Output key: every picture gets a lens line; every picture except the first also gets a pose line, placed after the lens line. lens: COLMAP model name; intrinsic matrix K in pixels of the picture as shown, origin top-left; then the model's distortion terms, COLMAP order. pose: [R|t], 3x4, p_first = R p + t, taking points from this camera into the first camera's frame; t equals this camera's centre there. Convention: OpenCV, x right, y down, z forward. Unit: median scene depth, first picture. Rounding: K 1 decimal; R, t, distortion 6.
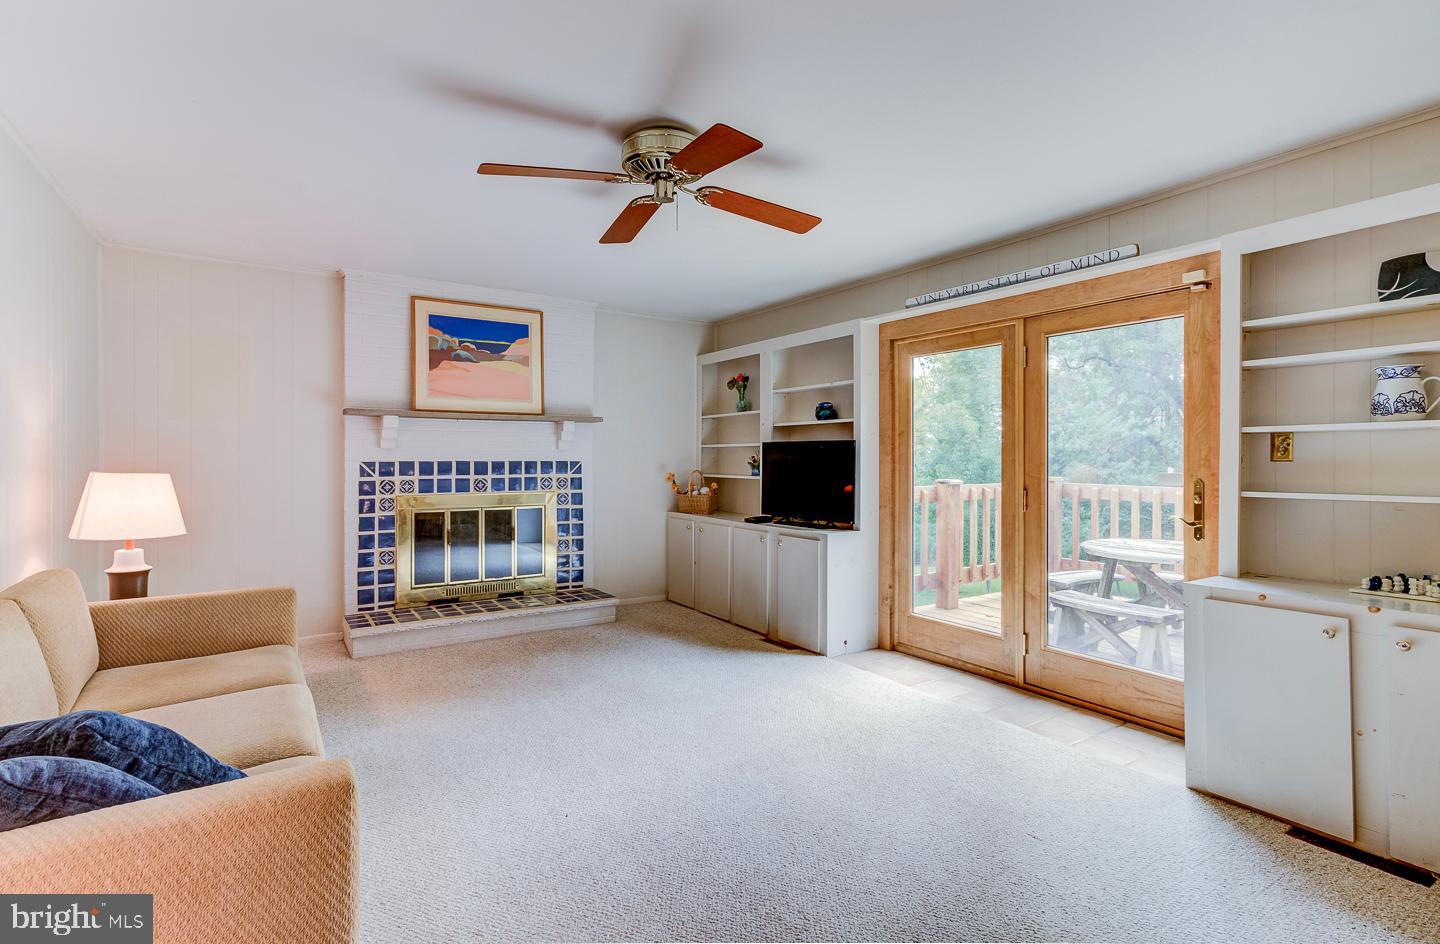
lens RADIAL K [[698.2, 0, 720.1], [0, 698.2, 444.6], [0, 0, 1]] dist [0.000881, 0.000428]
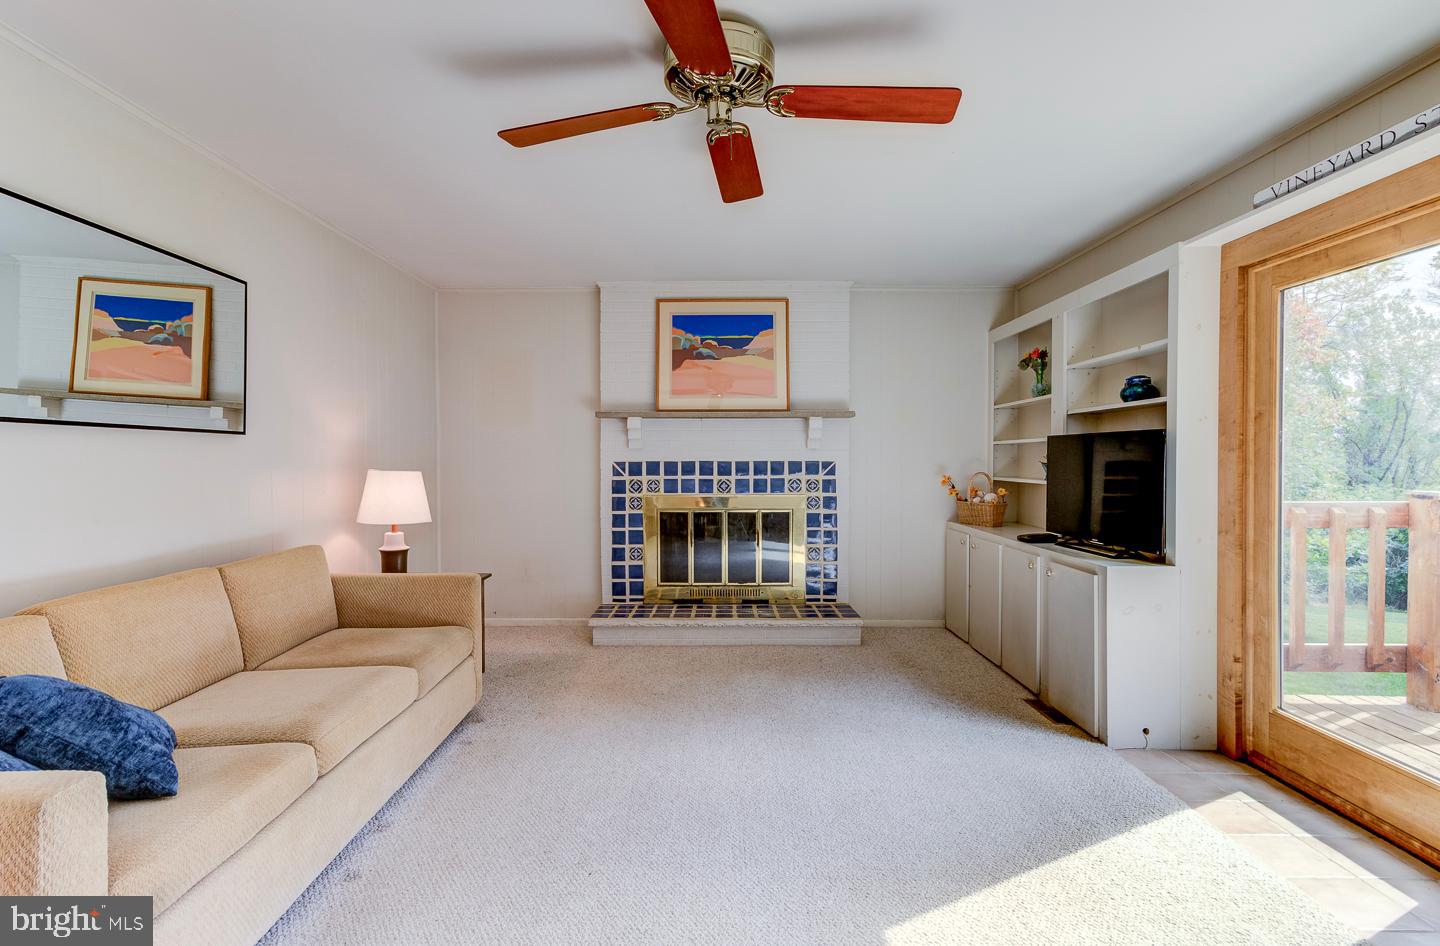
lens RADIAL K [[701.3, 0, 695.7], [0, 701.3, 461.6], [0, 0, 1]] dist [-0.044654, 0.068093]
pose [[0.824545, -0.000544, -0.565796, 0.181458], [0.013857, 0.999719, 0.019232, 0.005093], [0.565627, -0.023697, 0.824321, 0.182981]]
